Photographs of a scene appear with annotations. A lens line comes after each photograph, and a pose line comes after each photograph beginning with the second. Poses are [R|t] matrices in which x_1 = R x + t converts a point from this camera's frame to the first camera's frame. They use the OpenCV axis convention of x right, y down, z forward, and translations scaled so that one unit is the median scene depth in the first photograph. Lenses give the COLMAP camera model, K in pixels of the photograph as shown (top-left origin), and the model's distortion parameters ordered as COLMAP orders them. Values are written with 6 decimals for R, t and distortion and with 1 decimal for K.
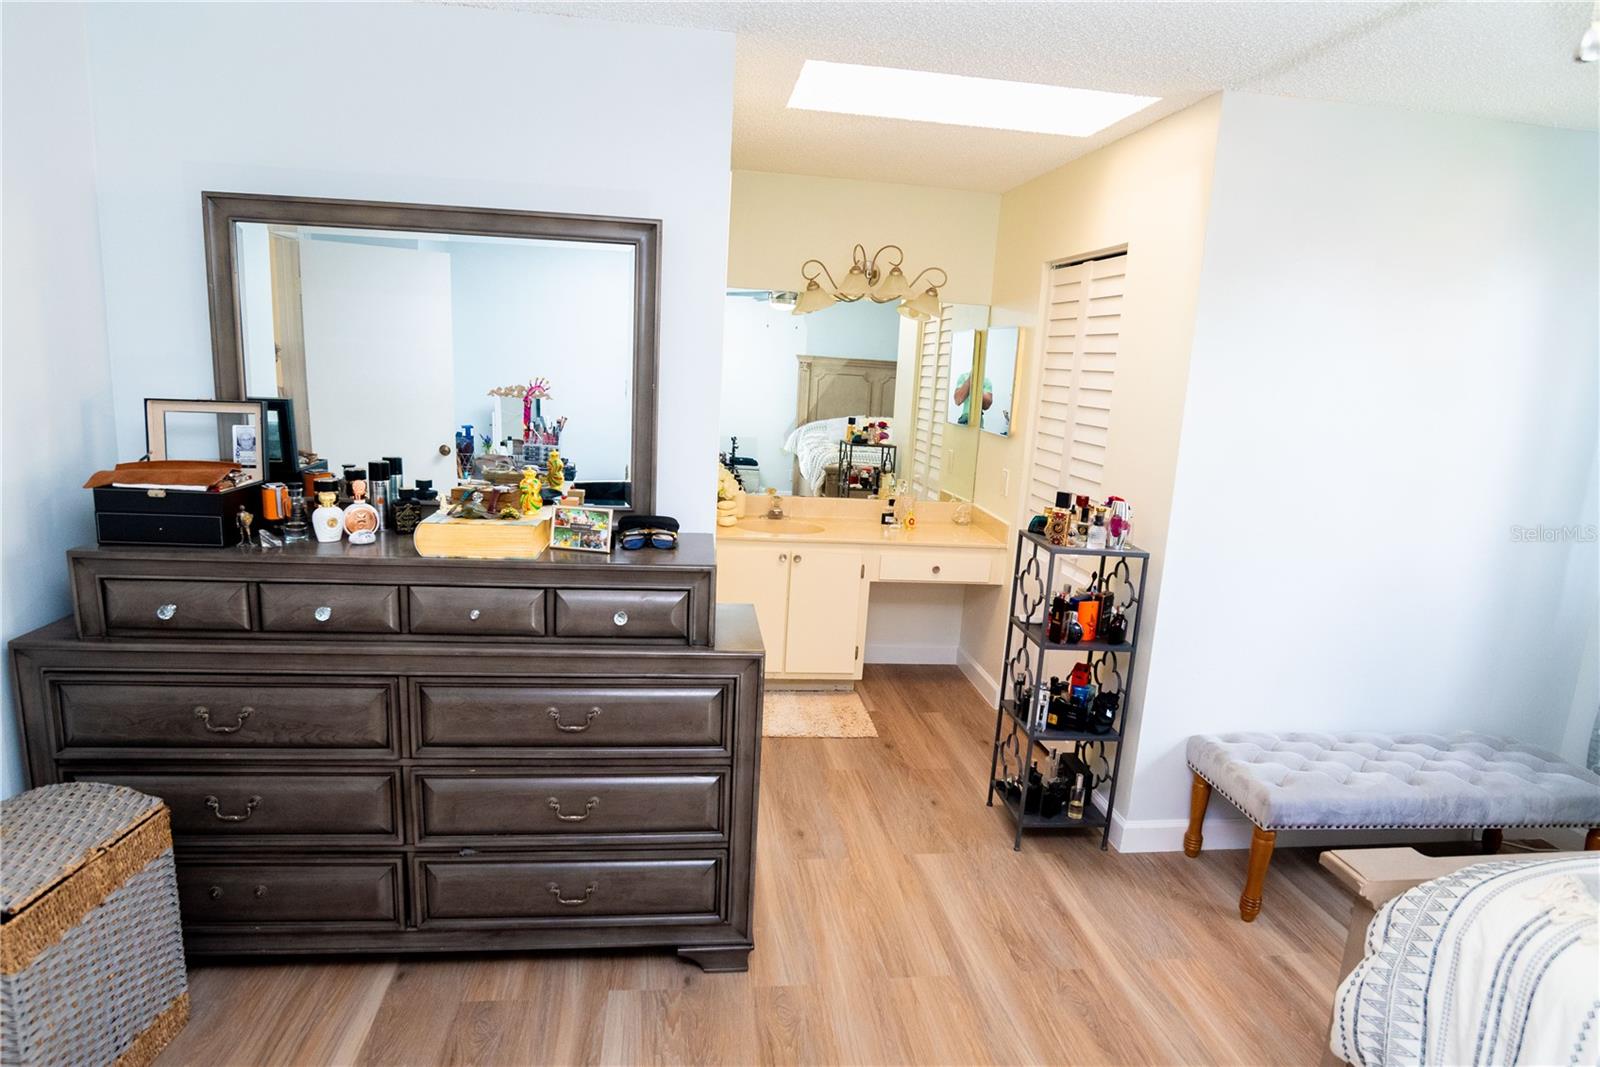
lens RADIAL K [[917.1, 0, 758.8], [0, 917.1, 532.2], [0, 0, 1]] dist [-0.055371, 0.027009]
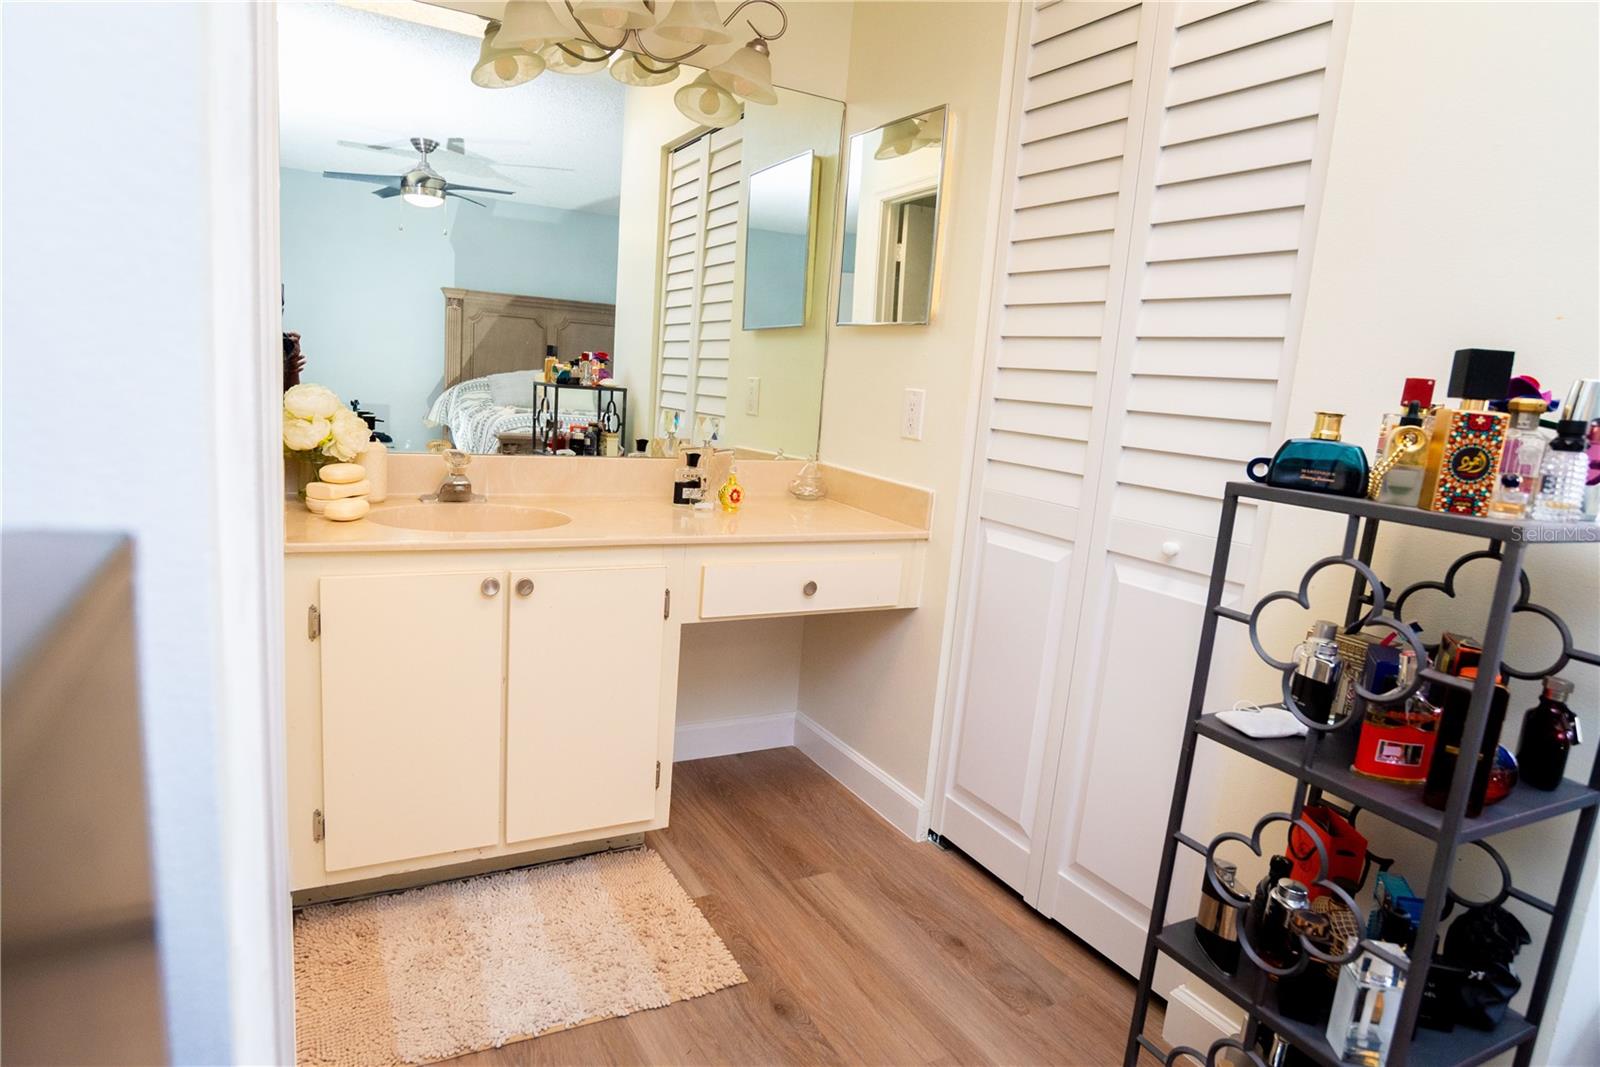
lens RADIAL K [[917.1, 0, 758.8], [0, 917.1, 532.2], [0, 0, 1]] dist [-0.055371, 0.027009]
pose [[0.924602, -0.050235, 0.377607, -0.023784], [0.048159, 0.998728, 0.014944, 0.002678], [-0.377877, 0.004368, 0.925845, 0.785920]]
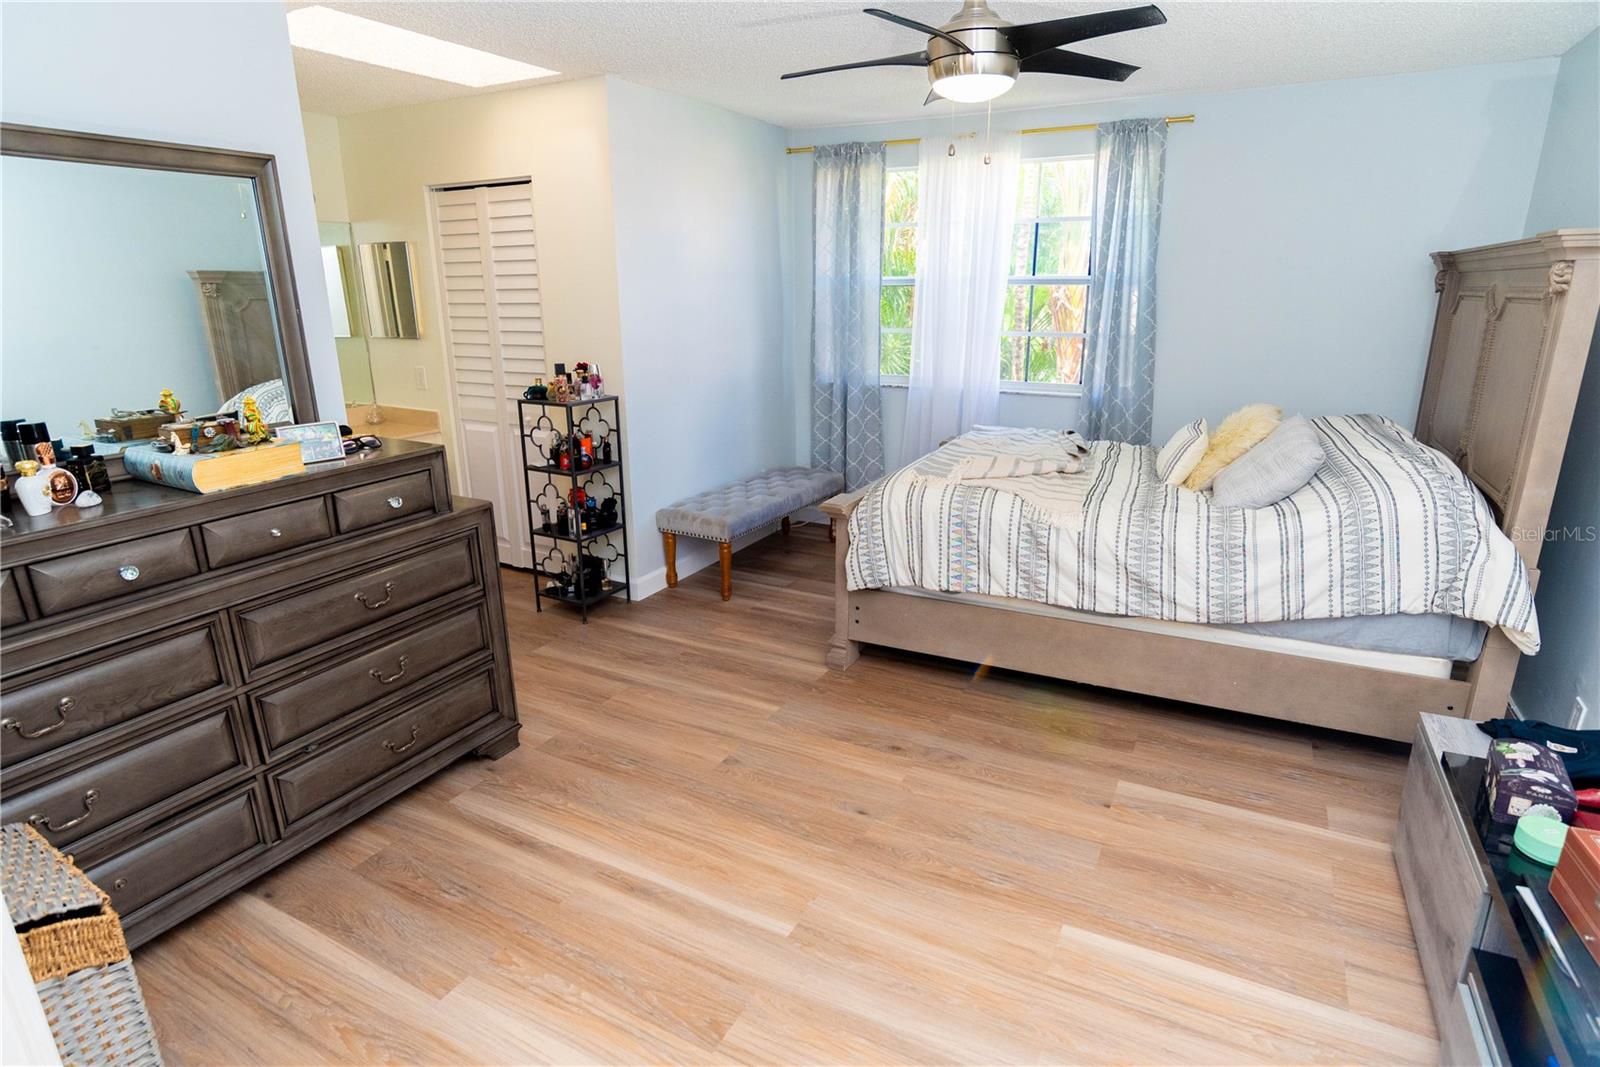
lens RADIAL K [[889.4, 0, 806.5], [0, 889.4, 552.2], [0, 0, 1]] dist [-0.048889, 0.025735]
pose [[0.563396, -0.297086, 0.770925, -0.566630], [0.192809, 0.954625, 0.226971, -0.002452], [-0.803374, 0.020767, 0.595113, -0.100480]]
